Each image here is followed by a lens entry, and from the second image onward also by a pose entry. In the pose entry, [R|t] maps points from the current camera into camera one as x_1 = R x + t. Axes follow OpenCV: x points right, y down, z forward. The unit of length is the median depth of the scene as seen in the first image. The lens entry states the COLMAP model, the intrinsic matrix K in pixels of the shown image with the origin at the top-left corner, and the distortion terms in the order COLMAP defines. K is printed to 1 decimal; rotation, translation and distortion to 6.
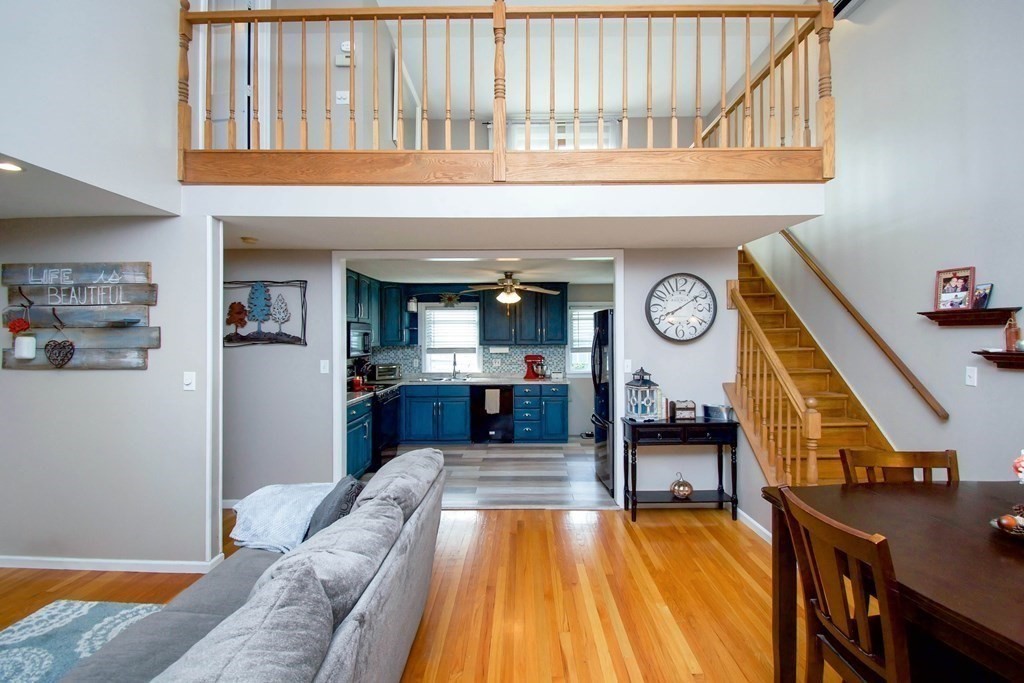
lens RADIAL K [[459.3, 0, 501.9], [0, 459.3, 326.0], [0, 0, 1]] dist [-0.003873, -0.011843]
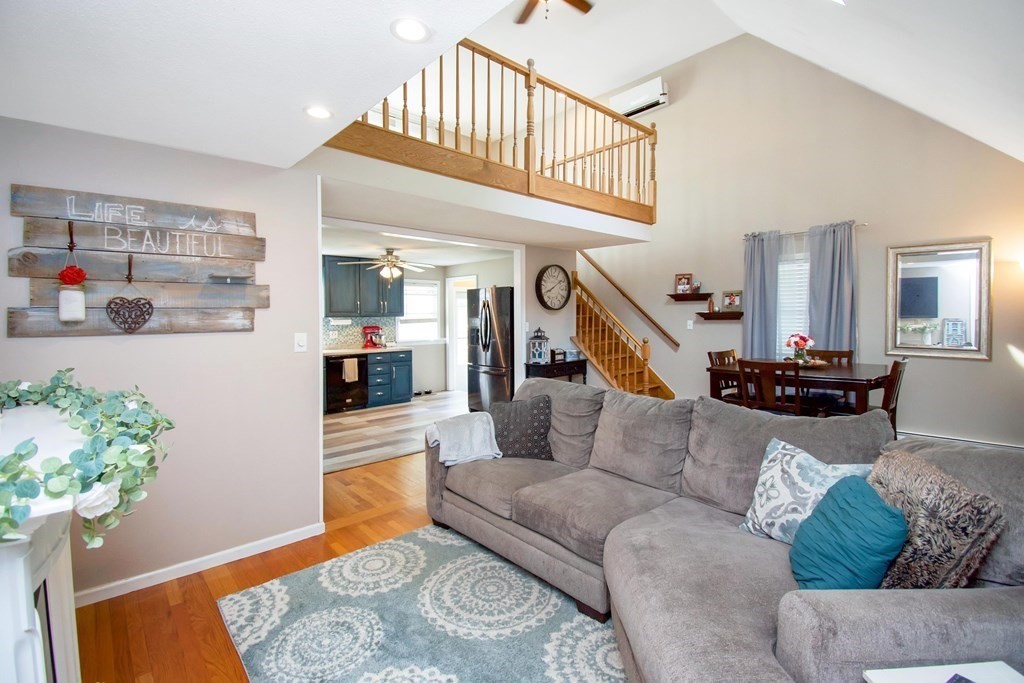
lens RADIAL K [[459.3, 0, 500.5], [0, 459.3, 310.7], [0, 0, 1]] dist [-0.003873, -0.011843]
pose [[0.741263, 0.005922, 0.671189, -0.752075], [-0.012381, 0.999912, 0.004851, 0.031660], [-0.671101, -0.011906, 0.741271, -0.001652]]
